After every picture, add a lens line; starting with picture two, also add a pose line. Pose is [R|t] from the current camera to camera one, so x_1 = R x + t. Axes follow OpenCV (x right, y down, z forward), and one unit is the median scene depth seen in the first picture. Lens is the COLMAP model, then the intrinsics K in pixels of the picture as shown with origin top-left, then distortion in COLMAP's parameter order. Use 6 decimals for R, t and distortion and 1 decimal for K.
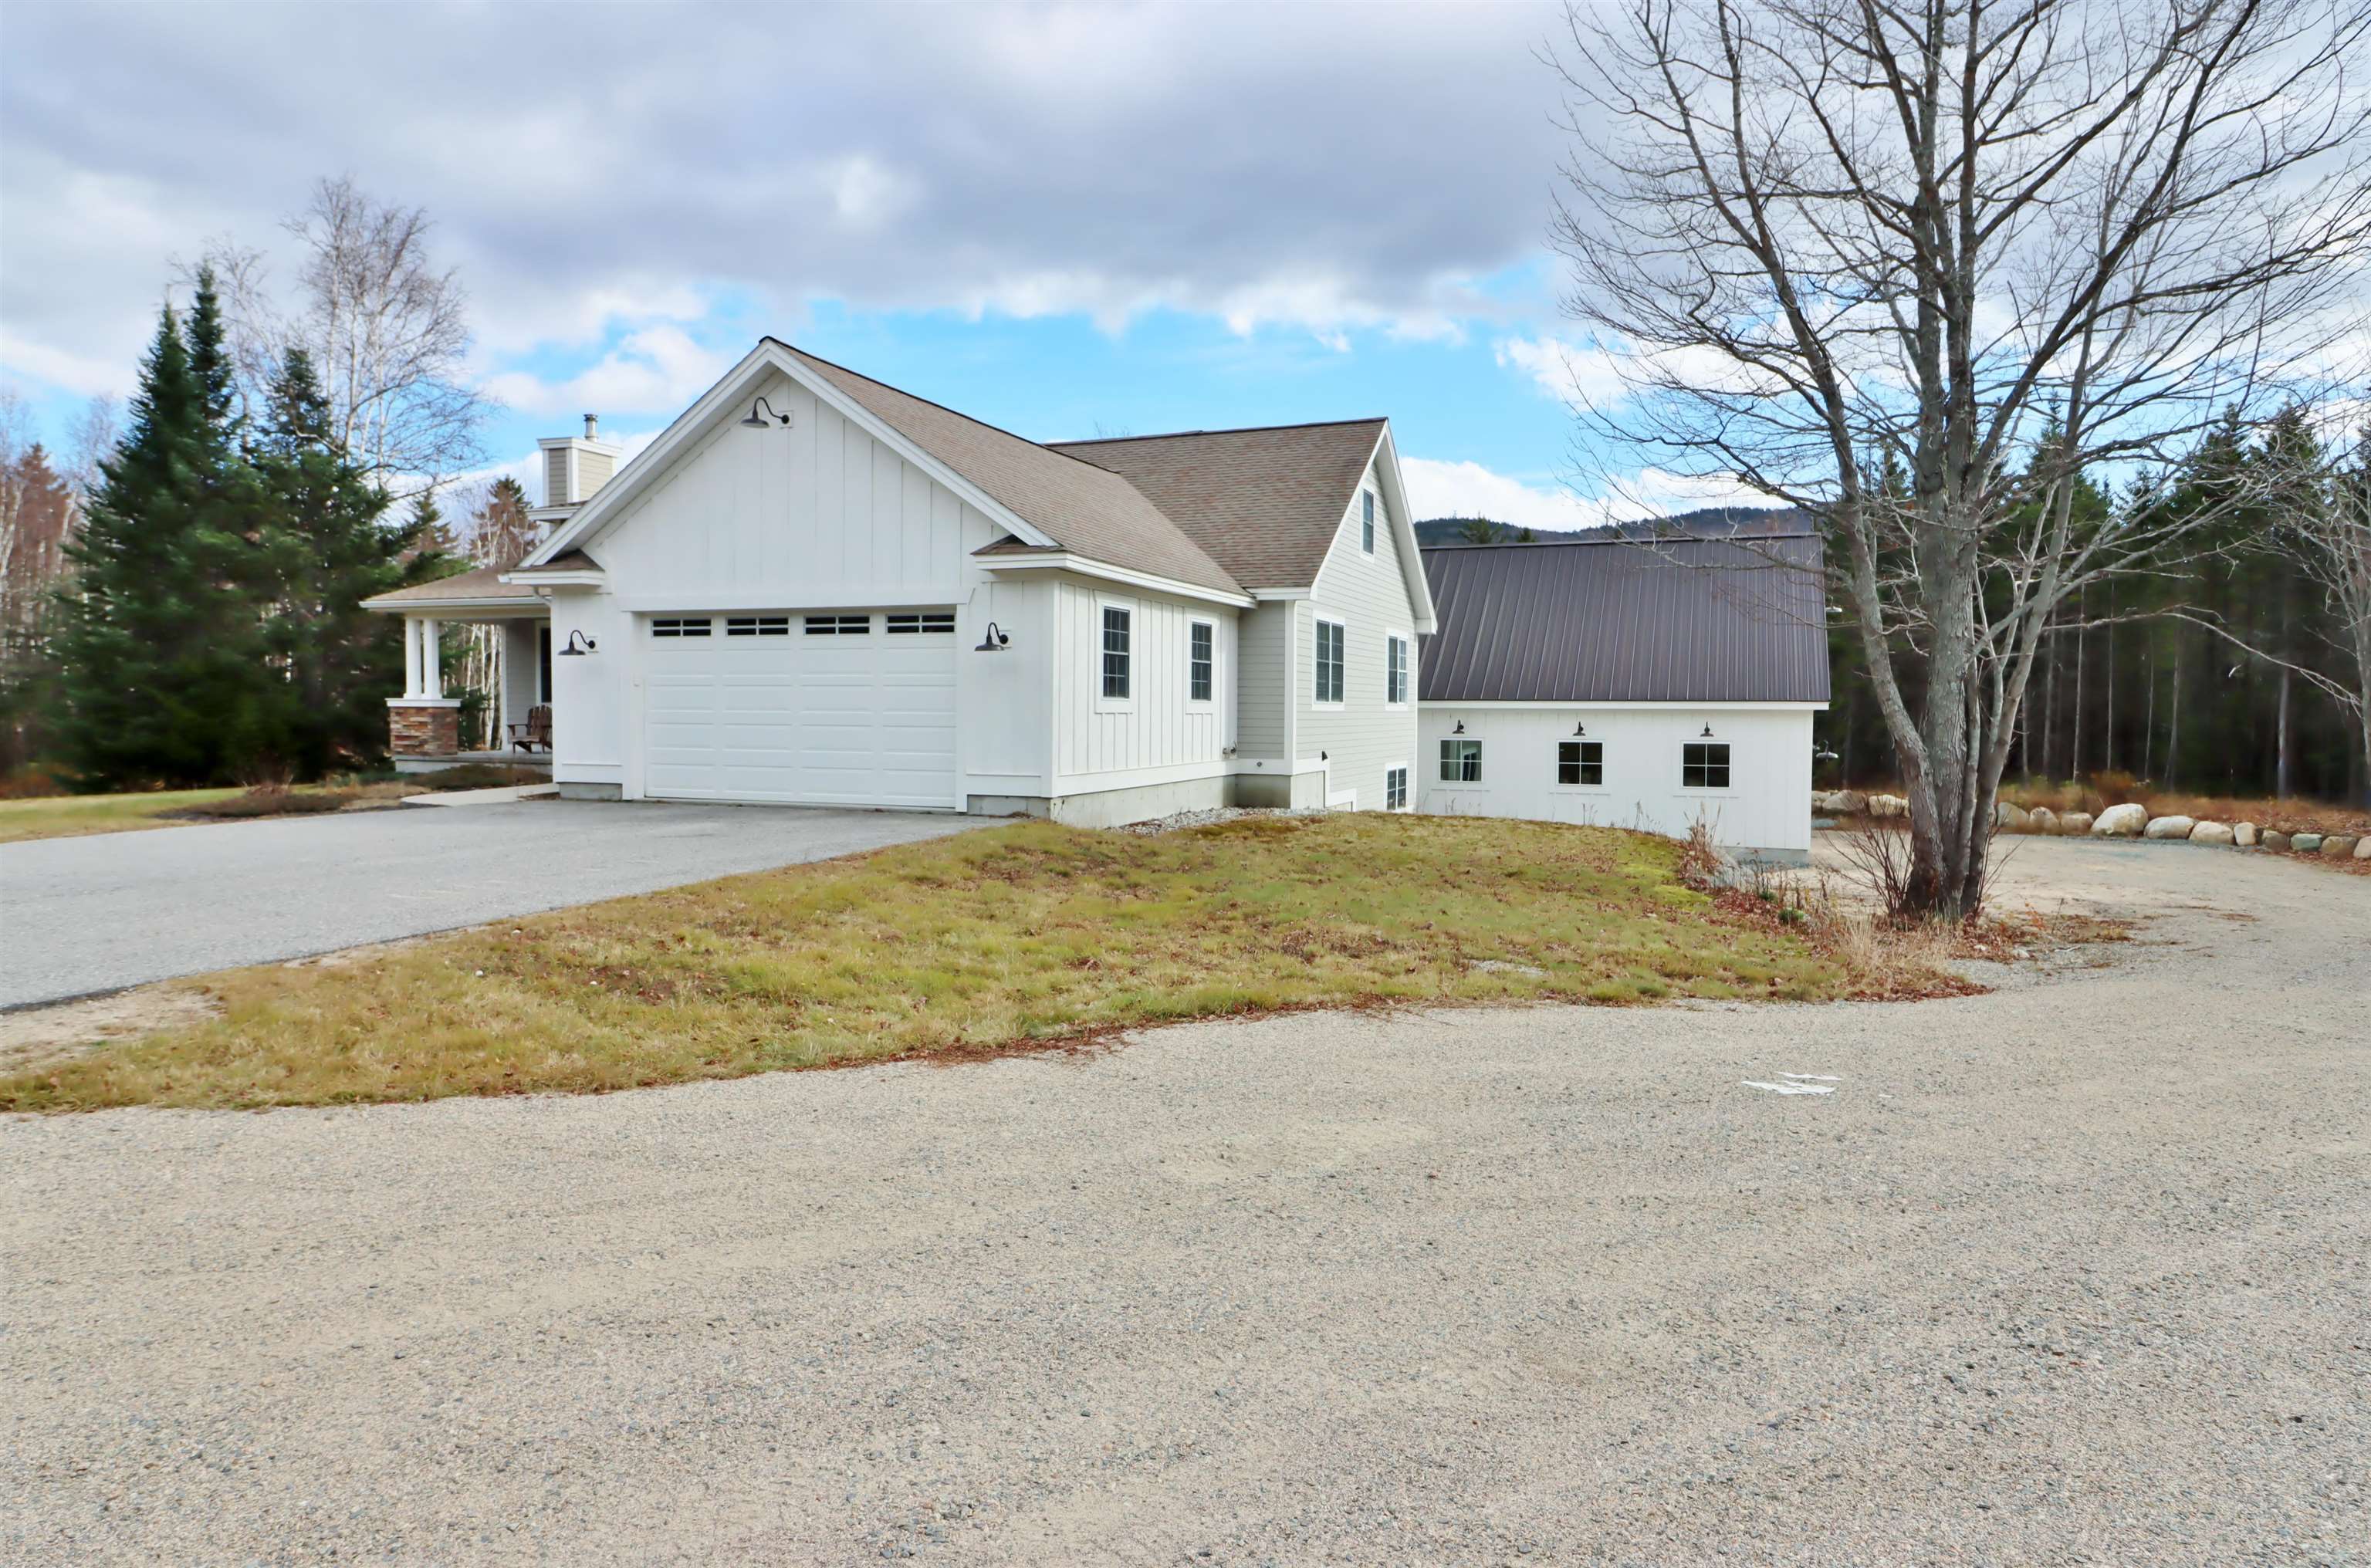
lens RADIAL K [[1453.6, 0, 1166.5], [0, 1453.6, 769.2], [0, 0, 1]] dist [-0.001831, -0.000394]
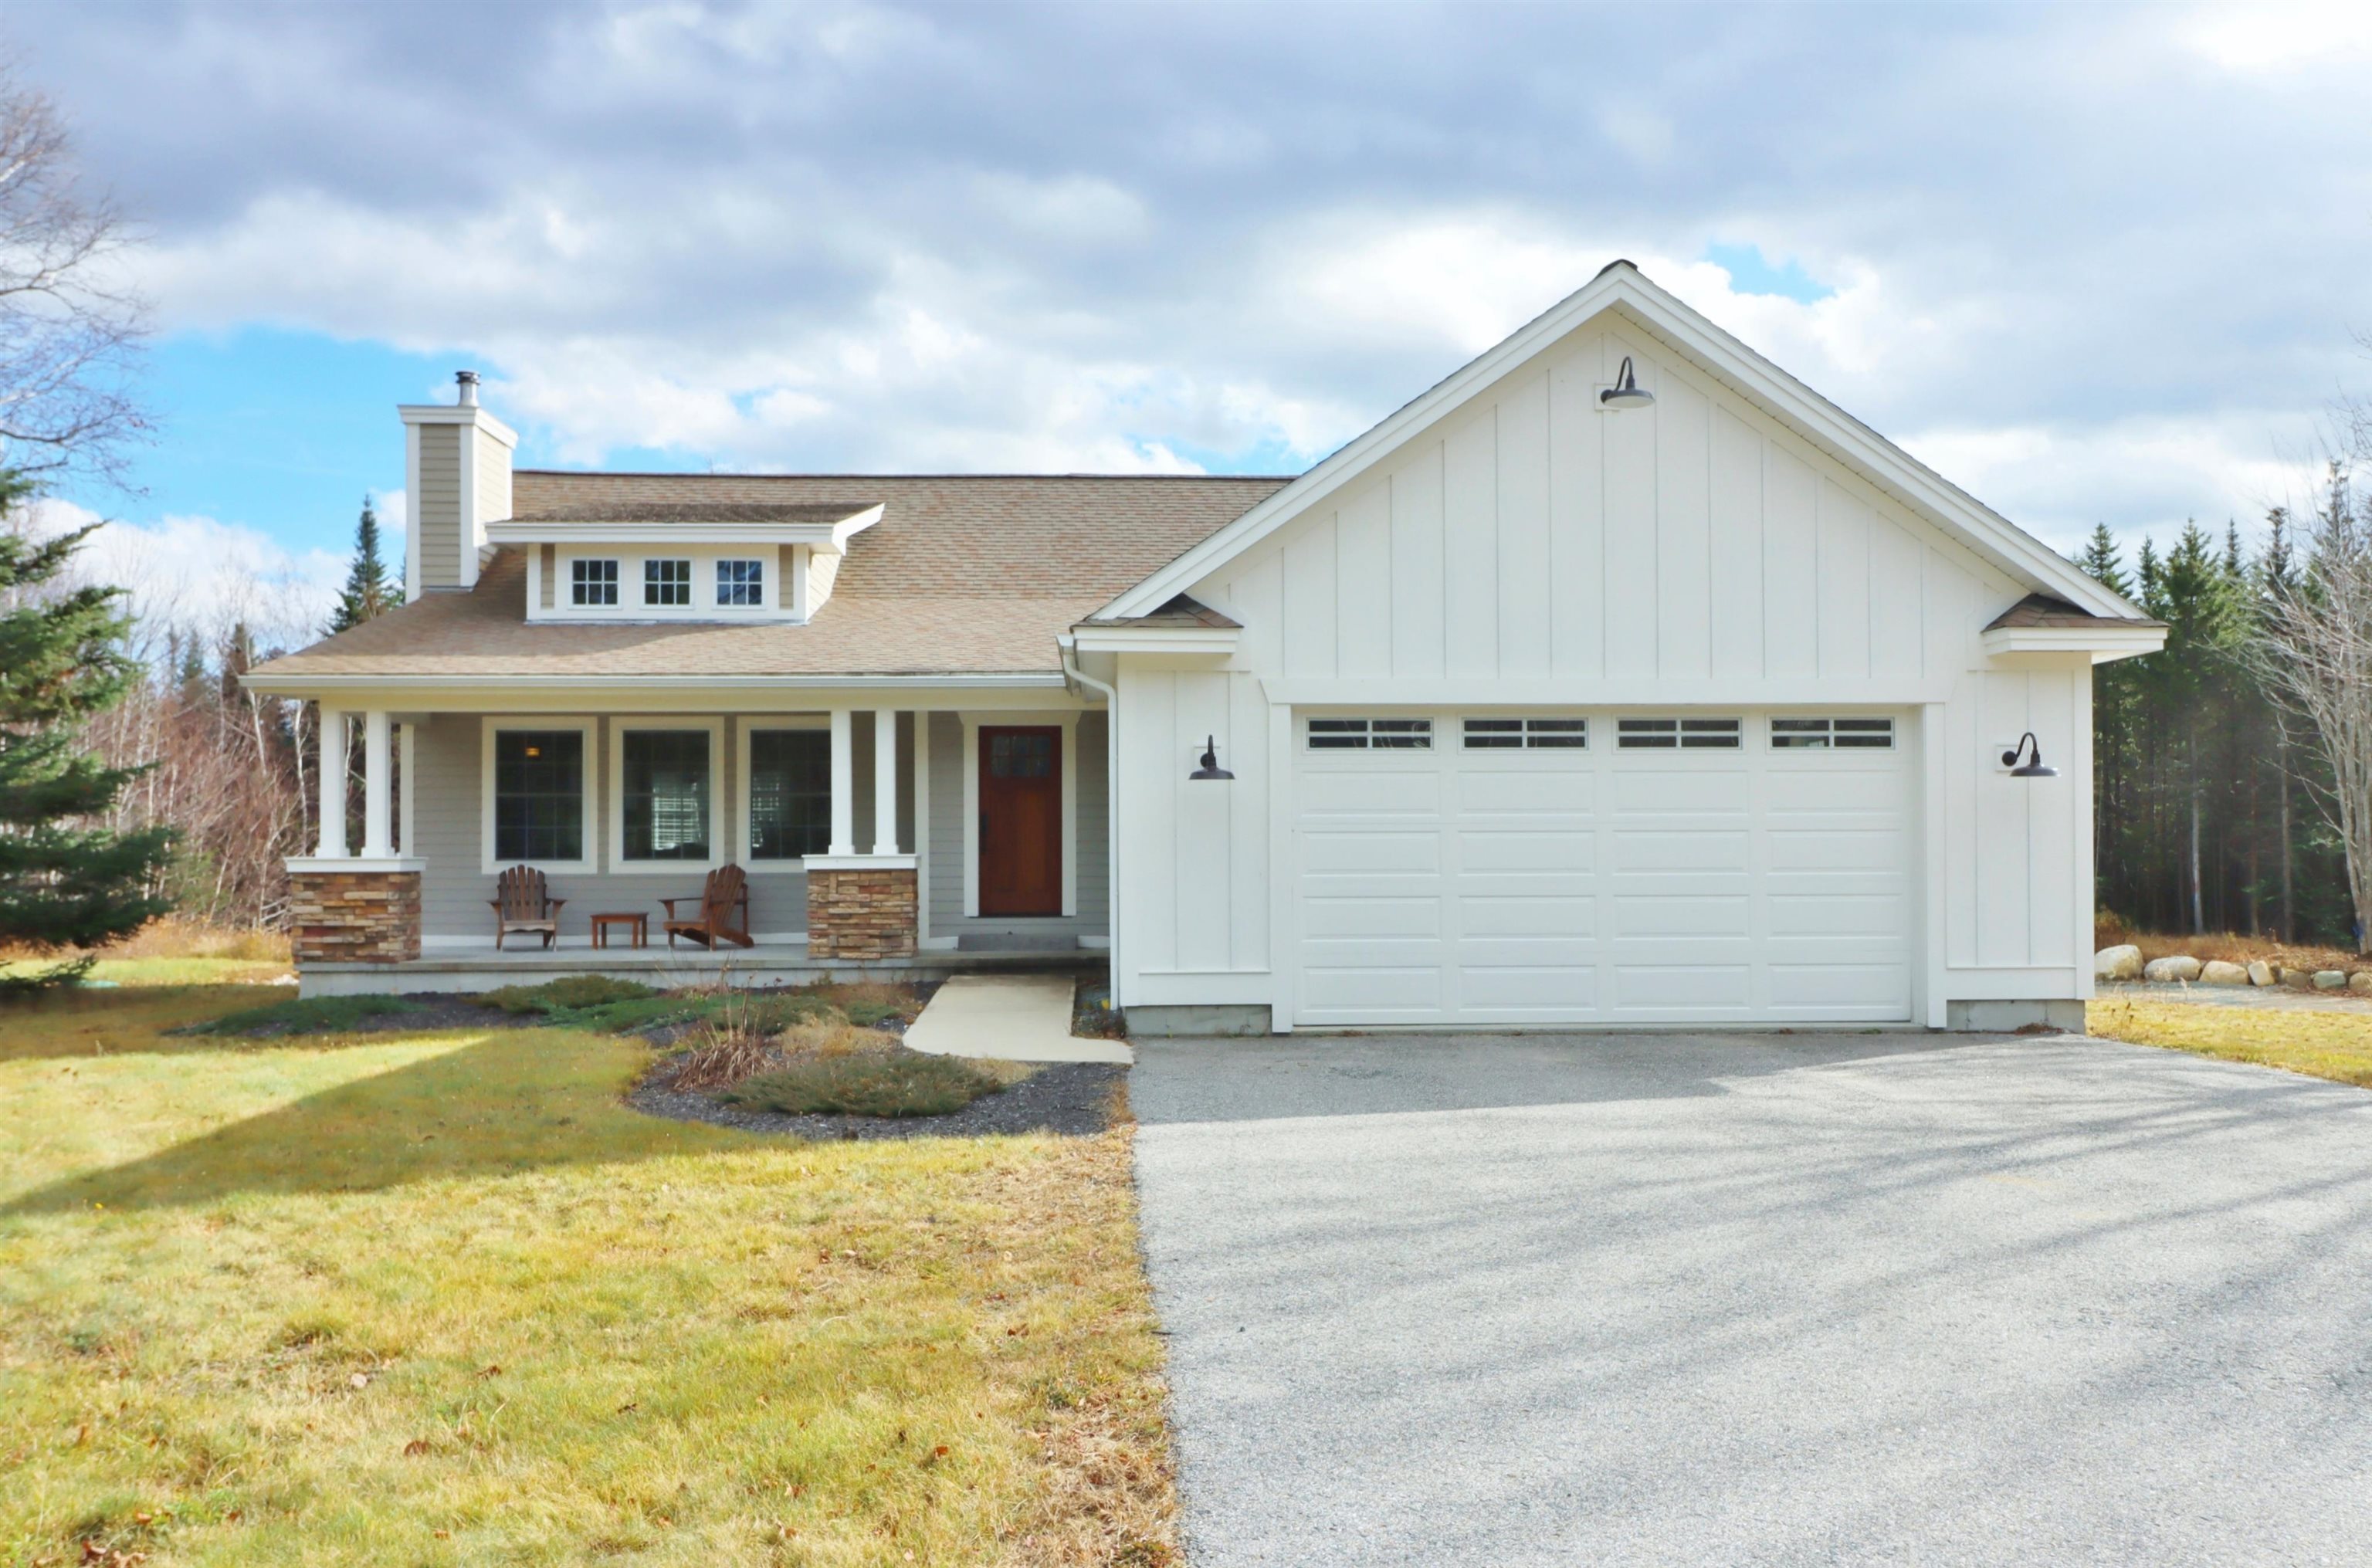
lens RADIAL K [[1782.4, 0, 1180.1], [0, 1782.4, 825.7], [0, 0, 1]] dist [0.010988, -0.001935]
pose [[0.916332, -0.005944, 0.400376, -0.516213], [0.027206, 0.998503, -0.047442, -0.021033], [-0.399494, 0.054365, 0.915122, 0.278664]]
